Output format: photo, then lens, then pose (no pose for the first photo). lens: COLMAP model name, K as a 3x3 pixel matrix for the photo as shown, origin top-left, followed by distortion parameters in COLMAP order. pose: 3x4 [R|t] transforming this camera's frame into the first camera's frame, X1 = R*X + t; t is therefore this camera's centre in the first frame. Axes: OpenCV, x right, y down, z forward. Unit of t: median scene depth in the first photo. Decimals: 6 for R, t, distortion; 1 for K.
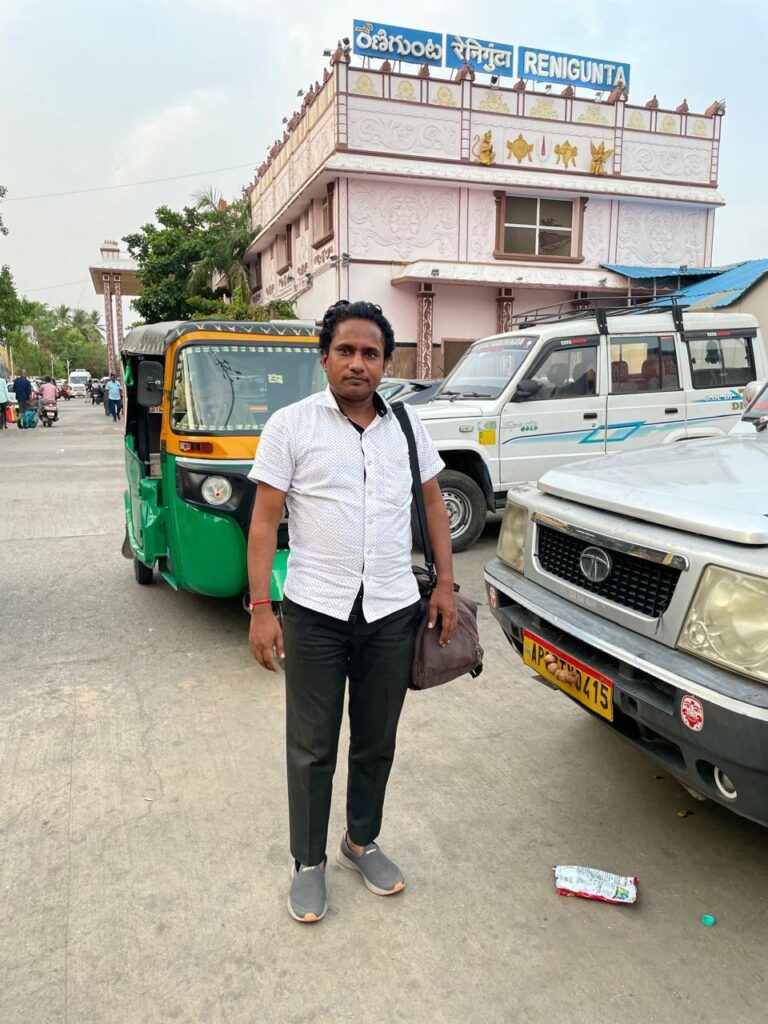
lens RADIAL K [[754.2, 0, 391.4], [0, 754.2, 515.3], [0, 0, 1]] dist [0.027881, -0.000095]
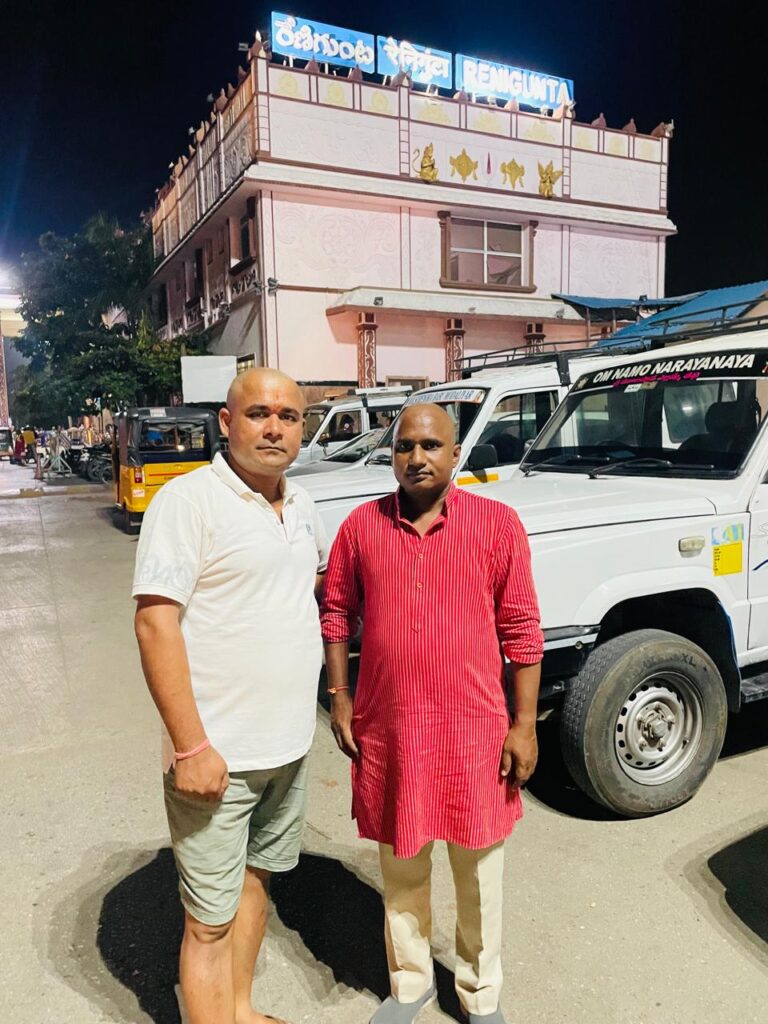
lens RADIAL K [[756.6, 0, 384.0], [0, 756.6, 512.0], [0, 0, 1]] dist [0.027033, -0.003042]
pose [[0.992863, -0.033381, 0.114497, -0.039057], [0.040039, 0.997608, -0.056352, -0.031731], [-0.112342, 0.060534, 0.991824, 0.152634]]
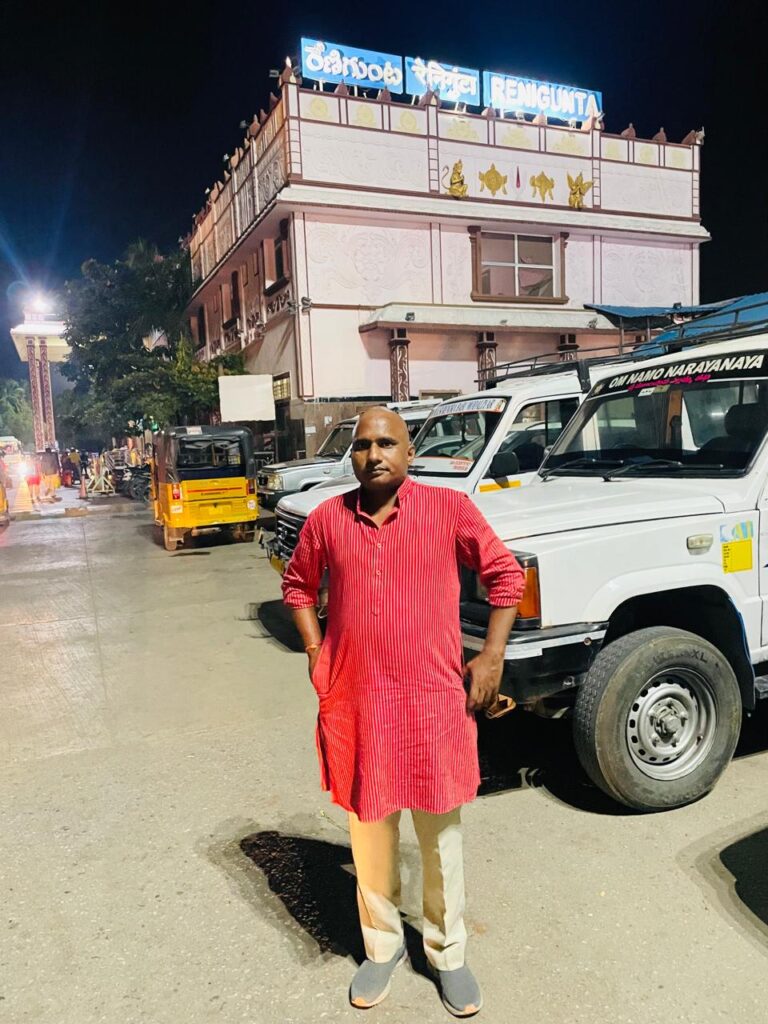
lens RADIAL K [[754.2, 0, 391.4], [0, 754.2, 515.3], [0, 0, 1]] dist [0.027881, -0.000095]
pose [[0.996149, -0.049567, 0.072326, -0.034863], [0.054906, 0.995761, -0.073787, -0.029286], [-0.068362, 0.077474, 0.994648, 0.148256]]
